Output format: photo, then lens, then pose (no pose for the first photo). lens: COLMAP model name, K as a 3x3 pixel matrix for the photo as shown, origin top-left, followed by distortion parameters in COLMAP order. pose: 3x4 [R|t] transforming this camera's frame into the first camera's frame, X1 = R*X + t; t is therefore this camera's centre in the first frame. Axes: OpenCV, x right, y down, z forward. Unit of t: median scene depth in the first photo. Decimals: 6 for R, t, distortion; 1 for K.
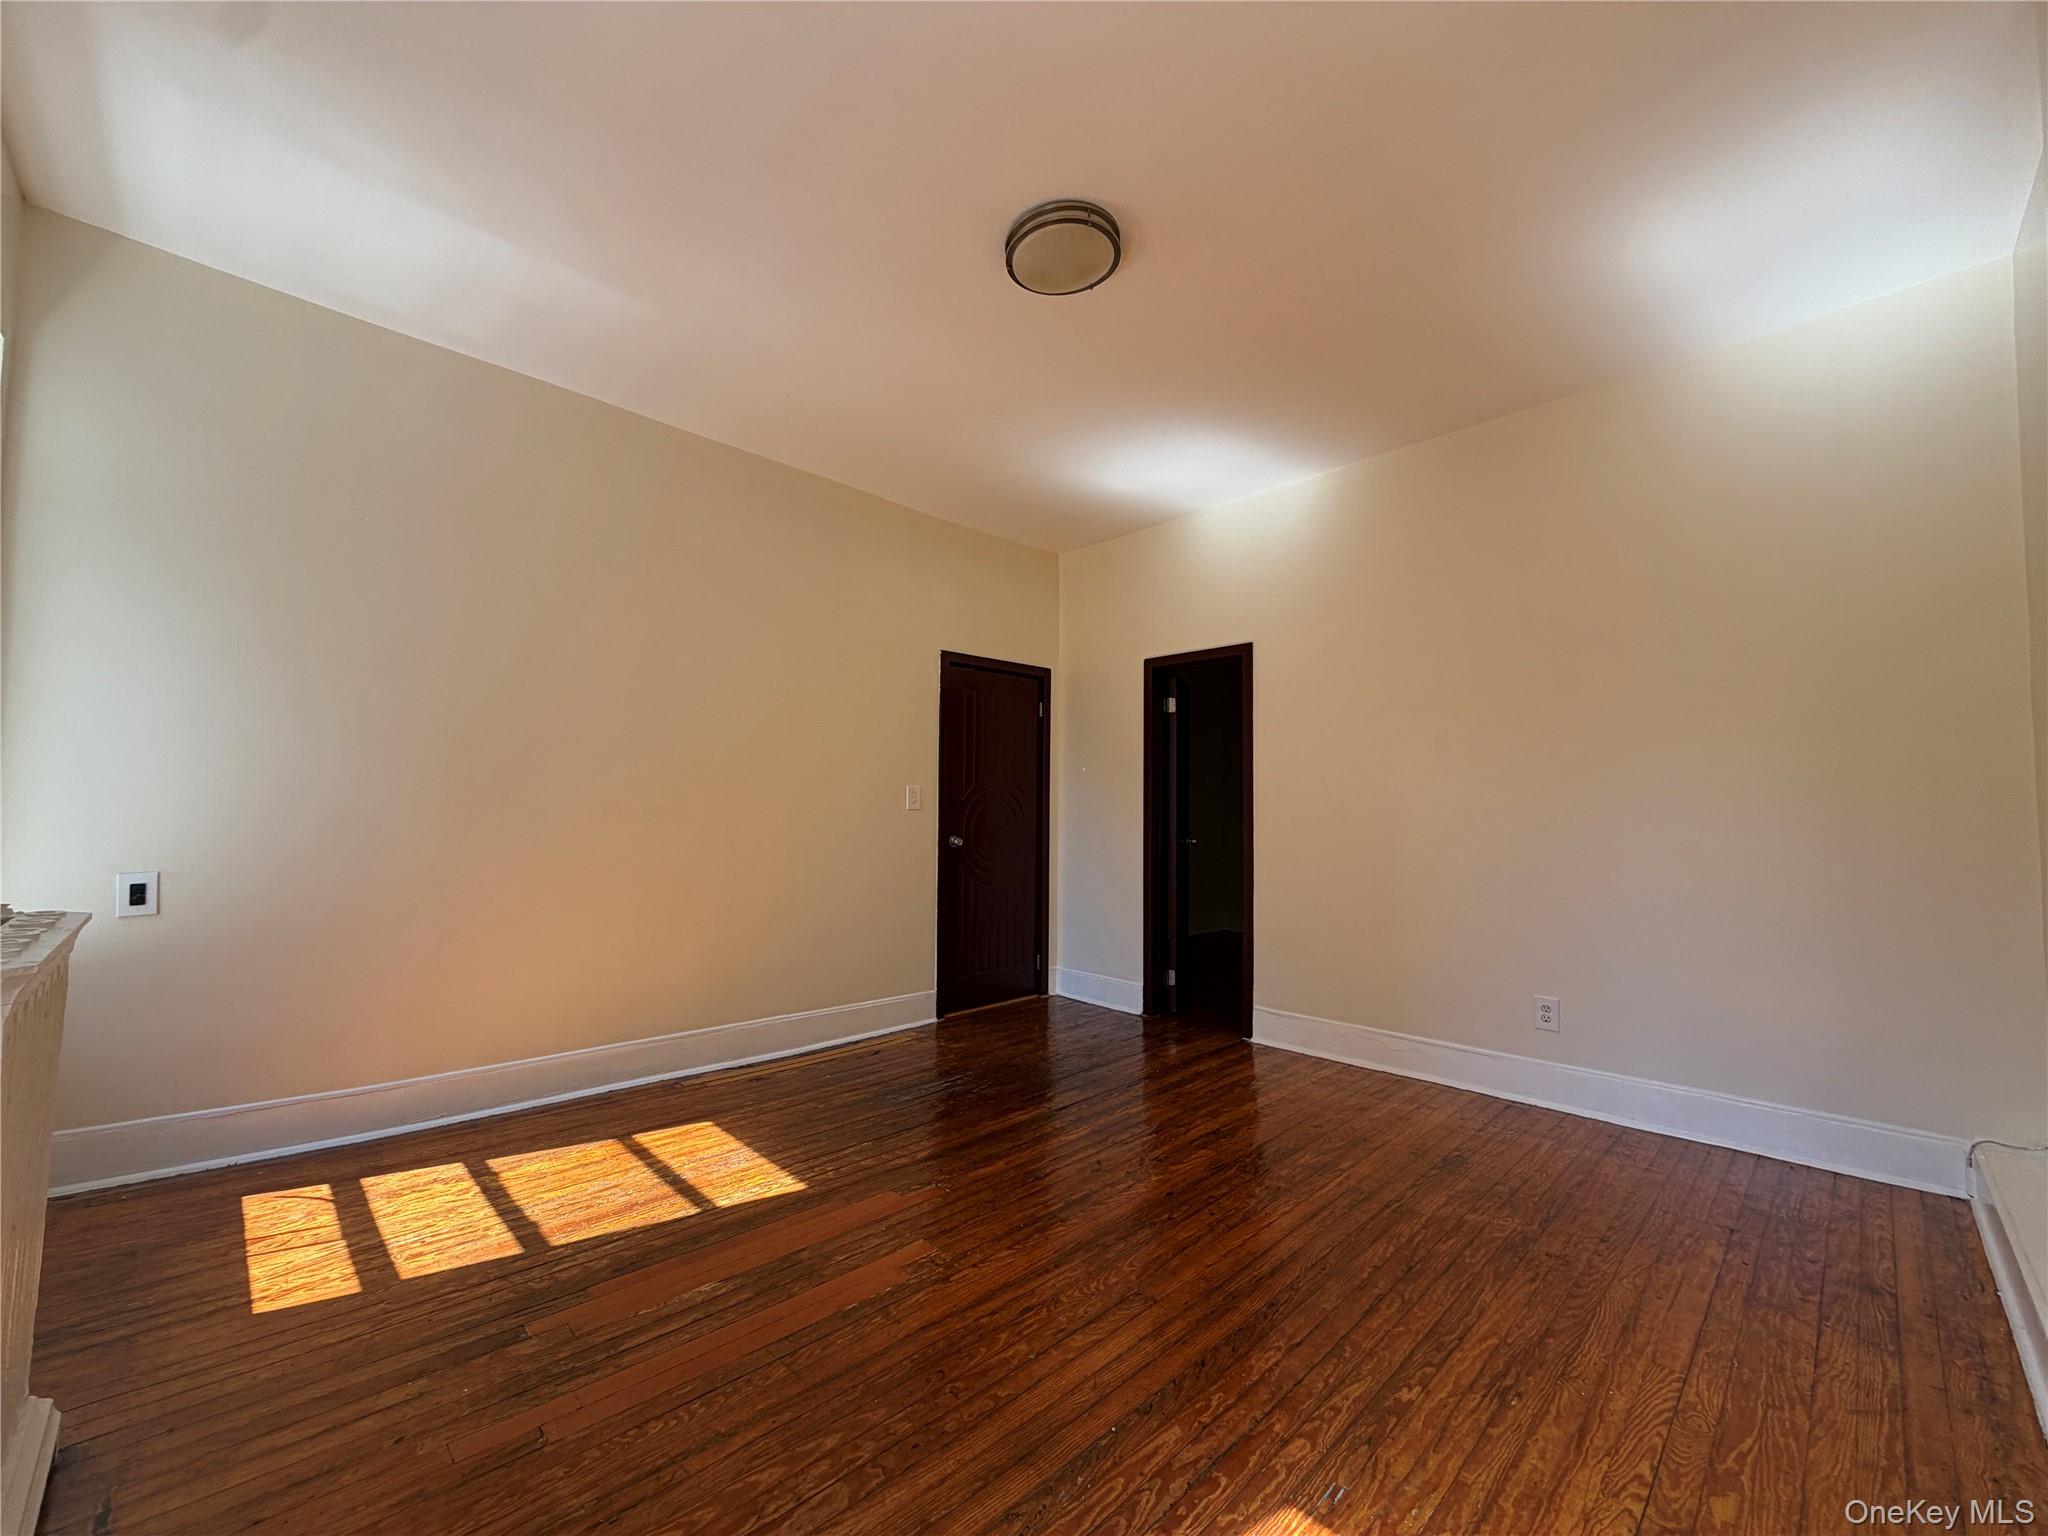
lens RADIAL K [[815.6, 0, 1017.0], [0, 815.6, 768.0], [0, 0, 1]] dist [0.000097, -0.000158]
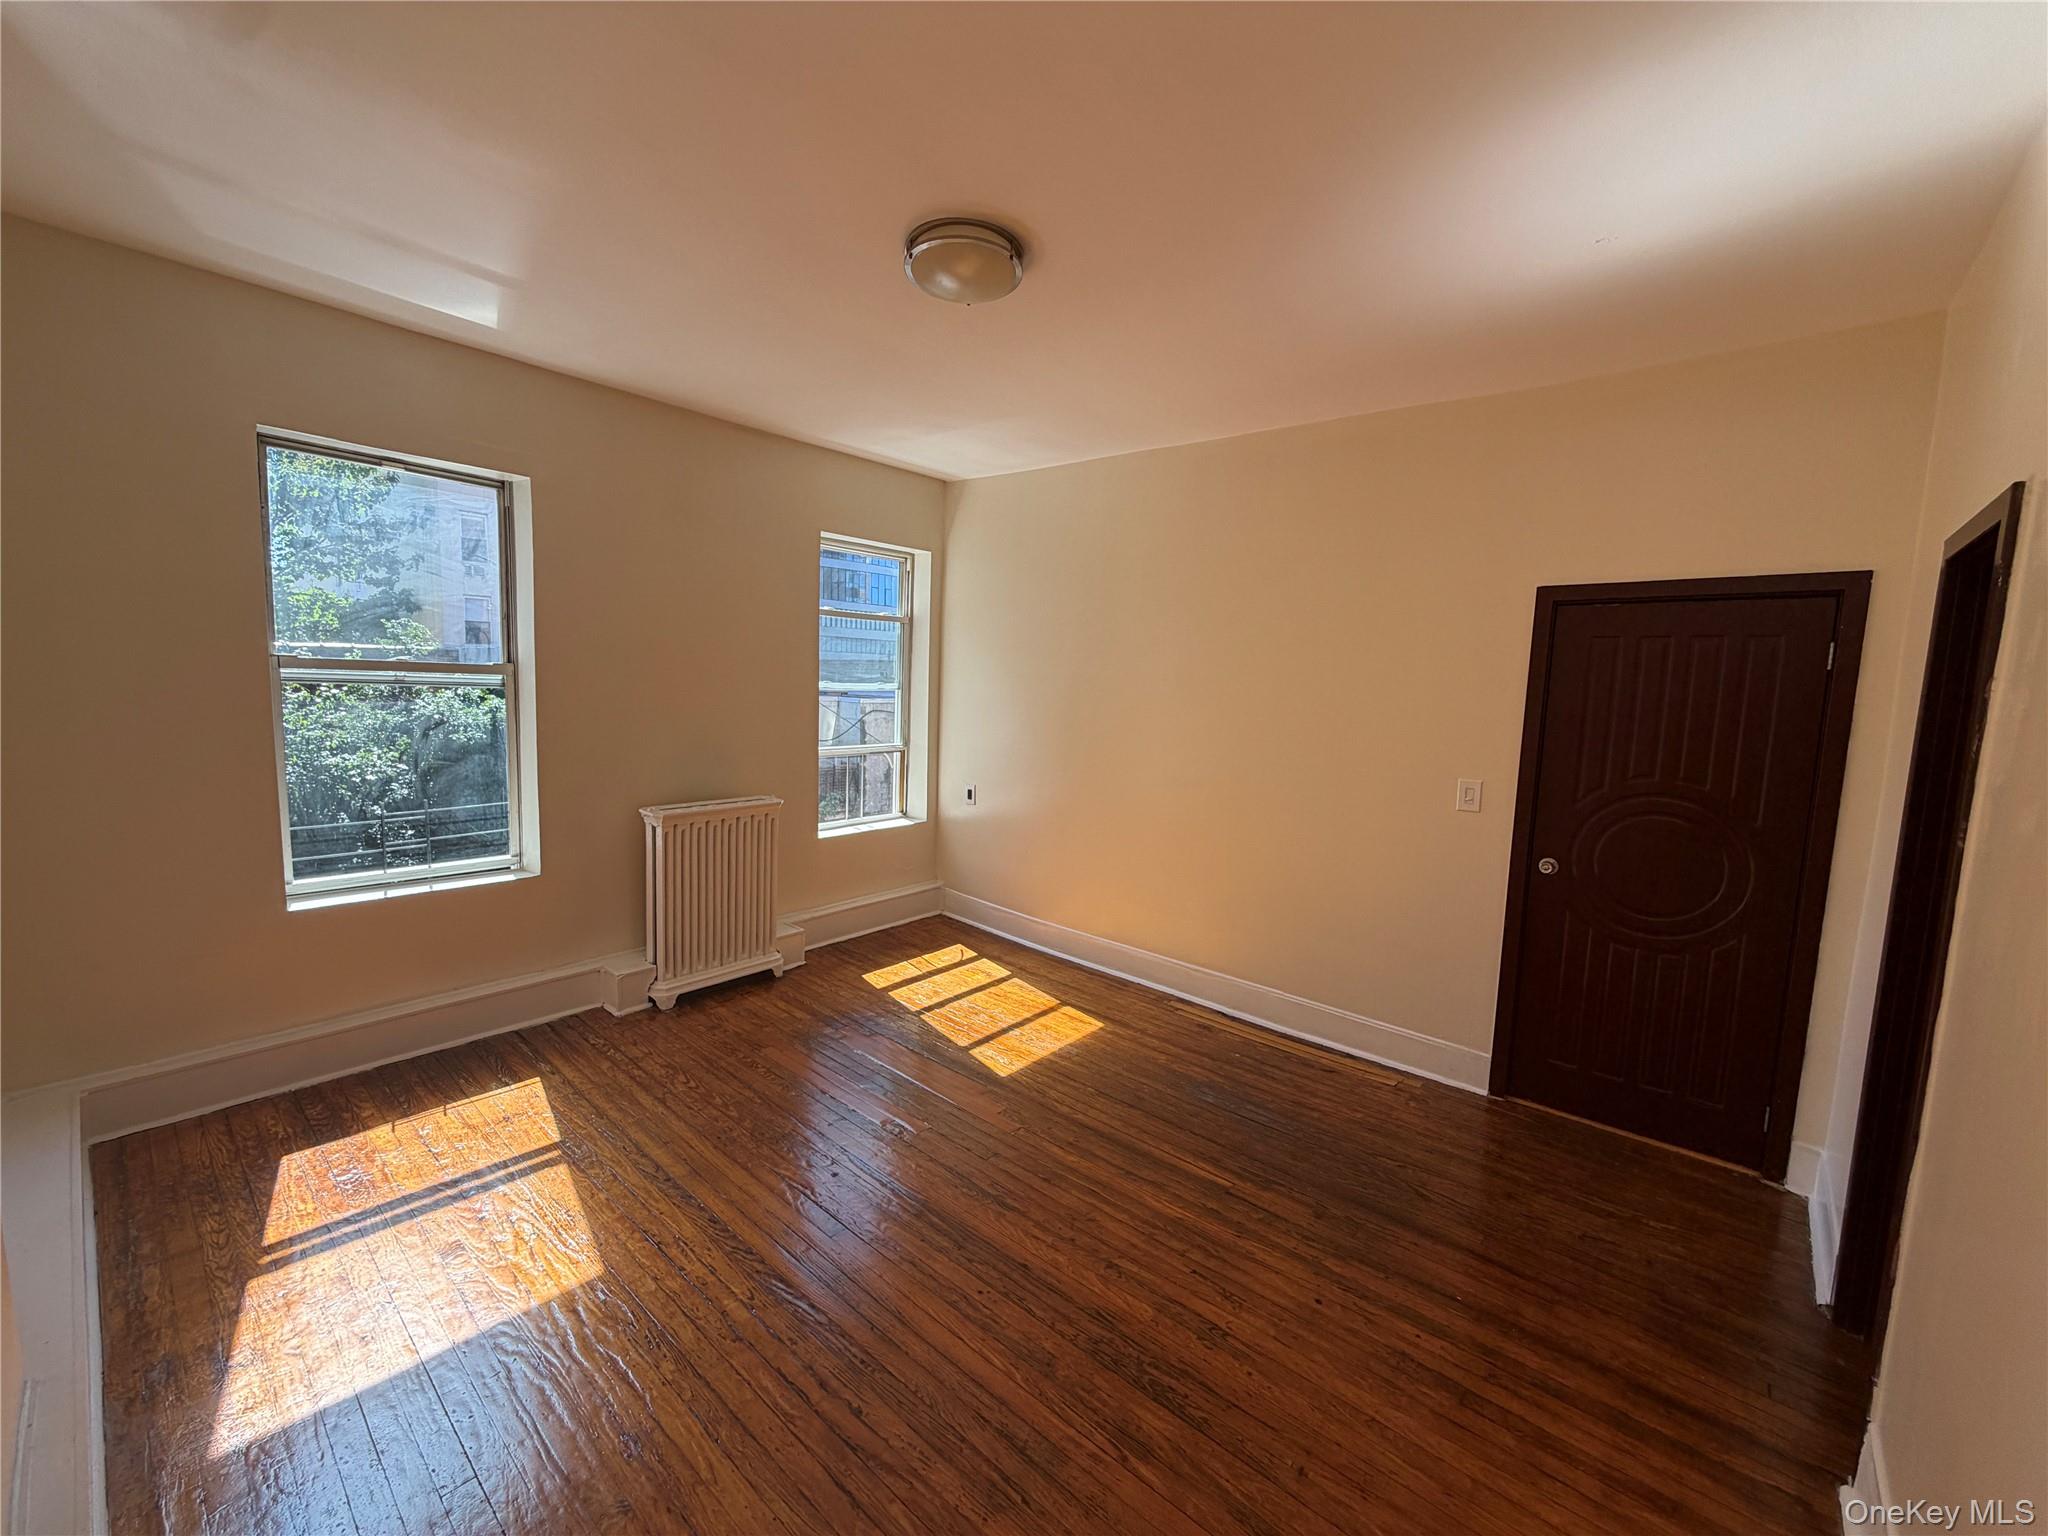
lens RADIAL K [[816.5, 0, 1017.3], [0, 816.5, 768.0], [0, 0, 1]] dist [-0.000574, 0.000115]
pose [[0.083317, 0.099443, -0.991549, 0.802131], [0.015464, 0.994760, 0.101065, -0.098267], [0.996403, -0.023753, 0.081343, 0.717366]]
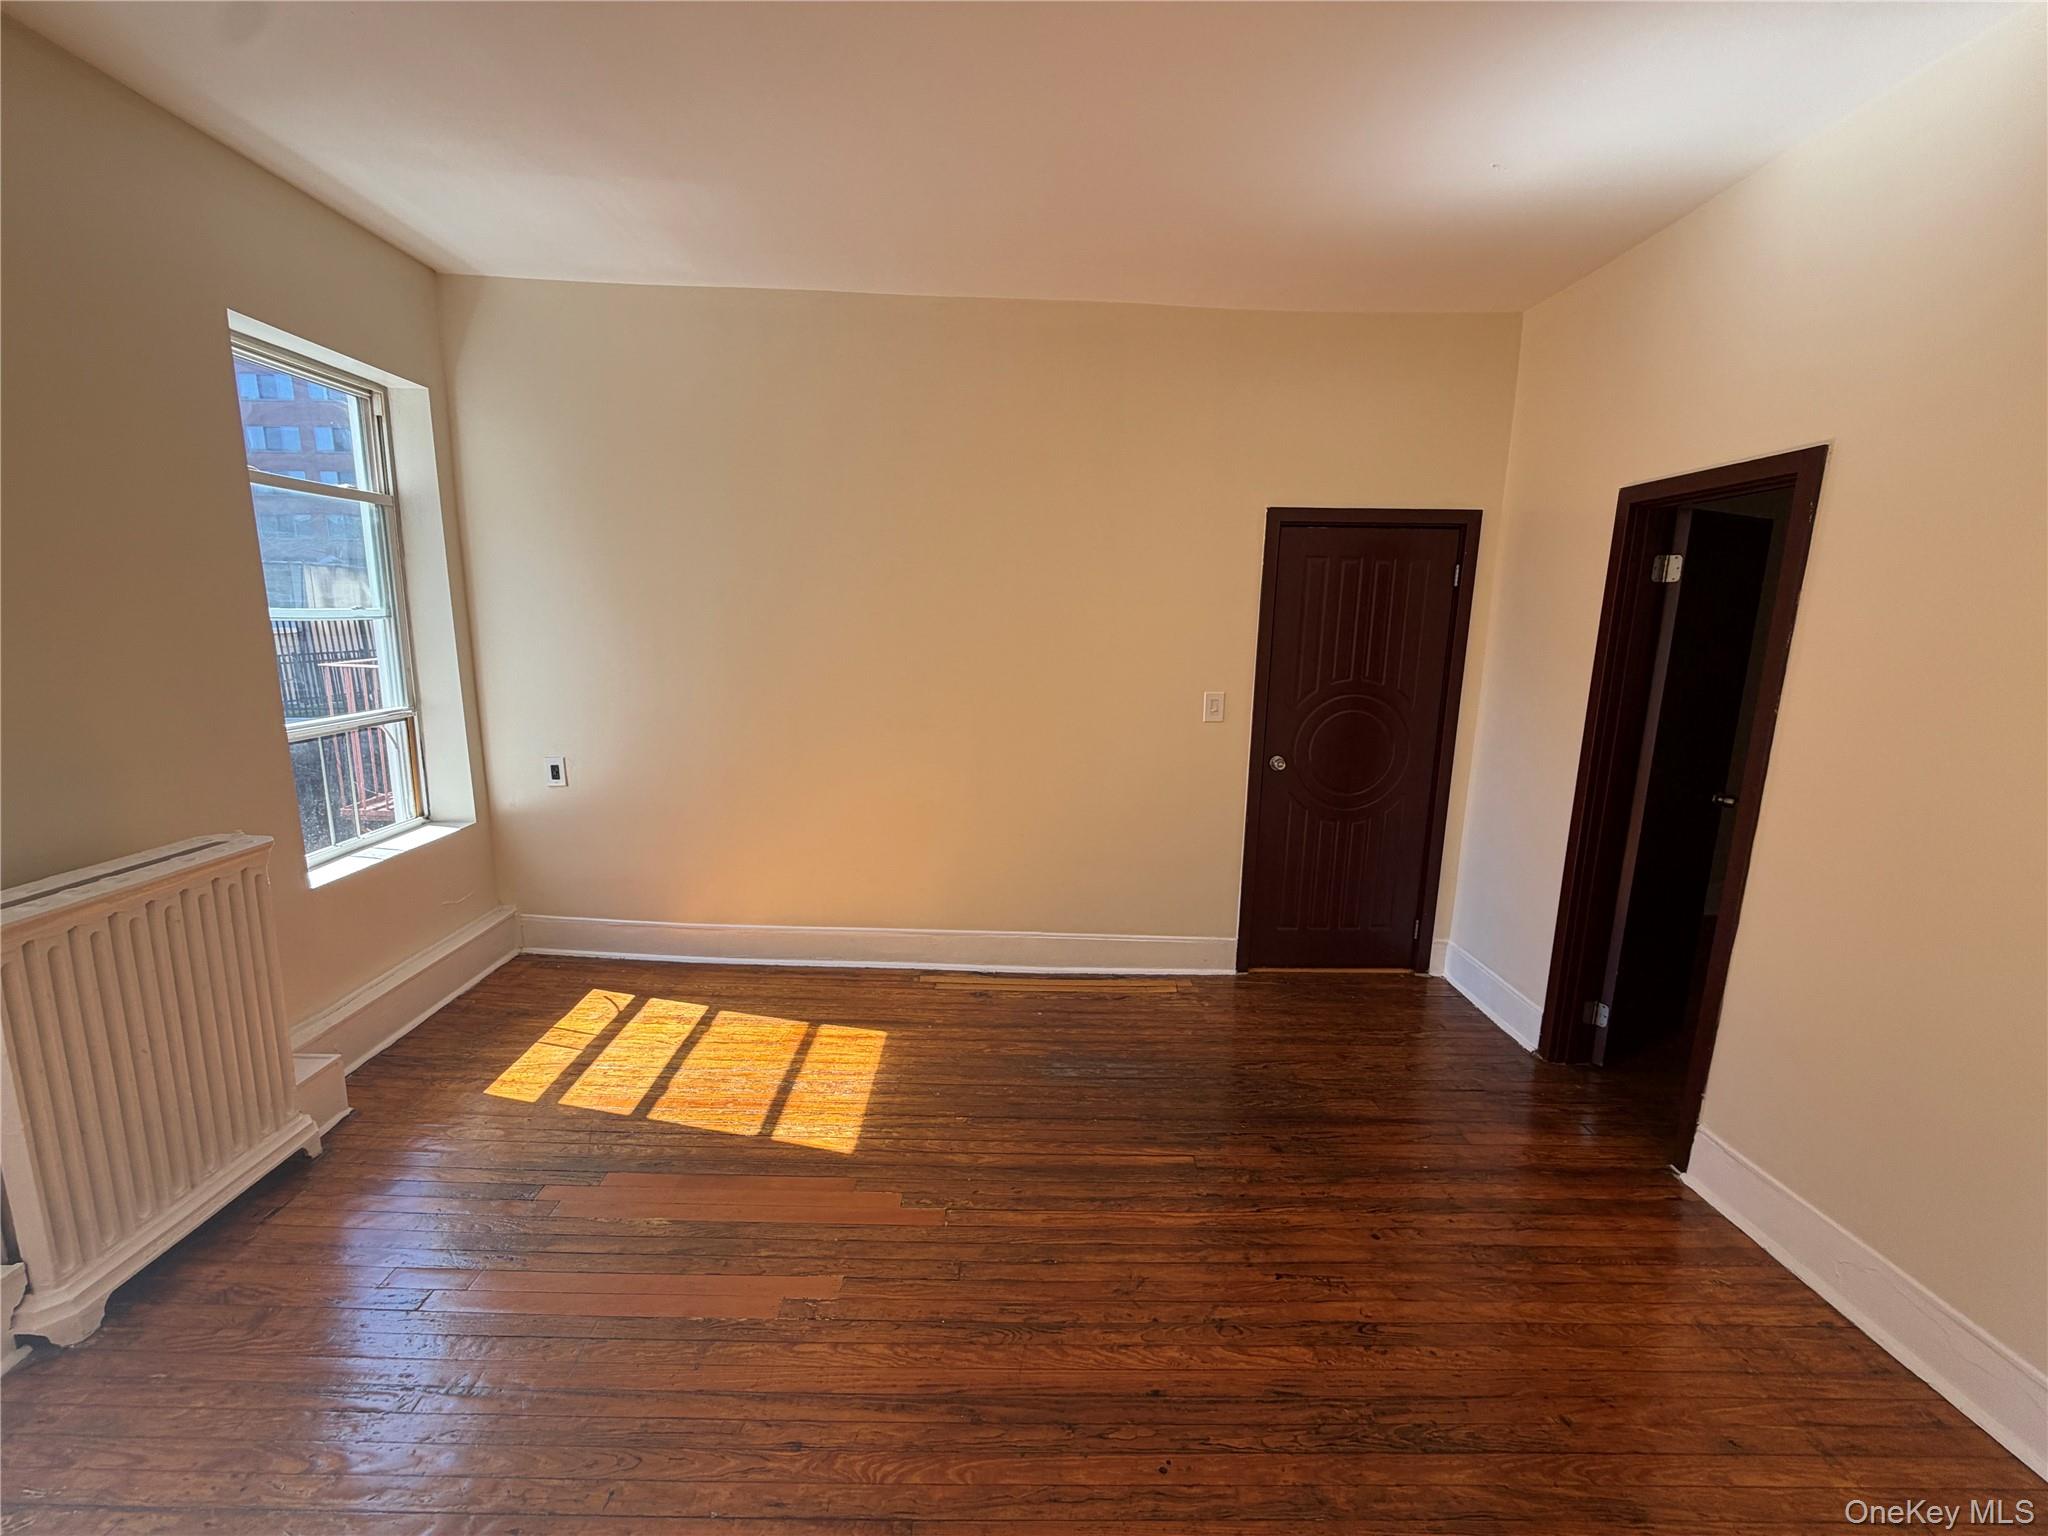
lens RADIAL K [[818.8, 0, 1016.4], [0, 818.8, 765.2], [0, 0, 1]] dist [0.000112, 0.000020]
pose [[0.726756, 0.126116, -0.675219, 0.384309], [0.022833, 0.978022, 0.207249, -0.106871], [0.686516, -0.166036, 0.707904, 0.400764]]
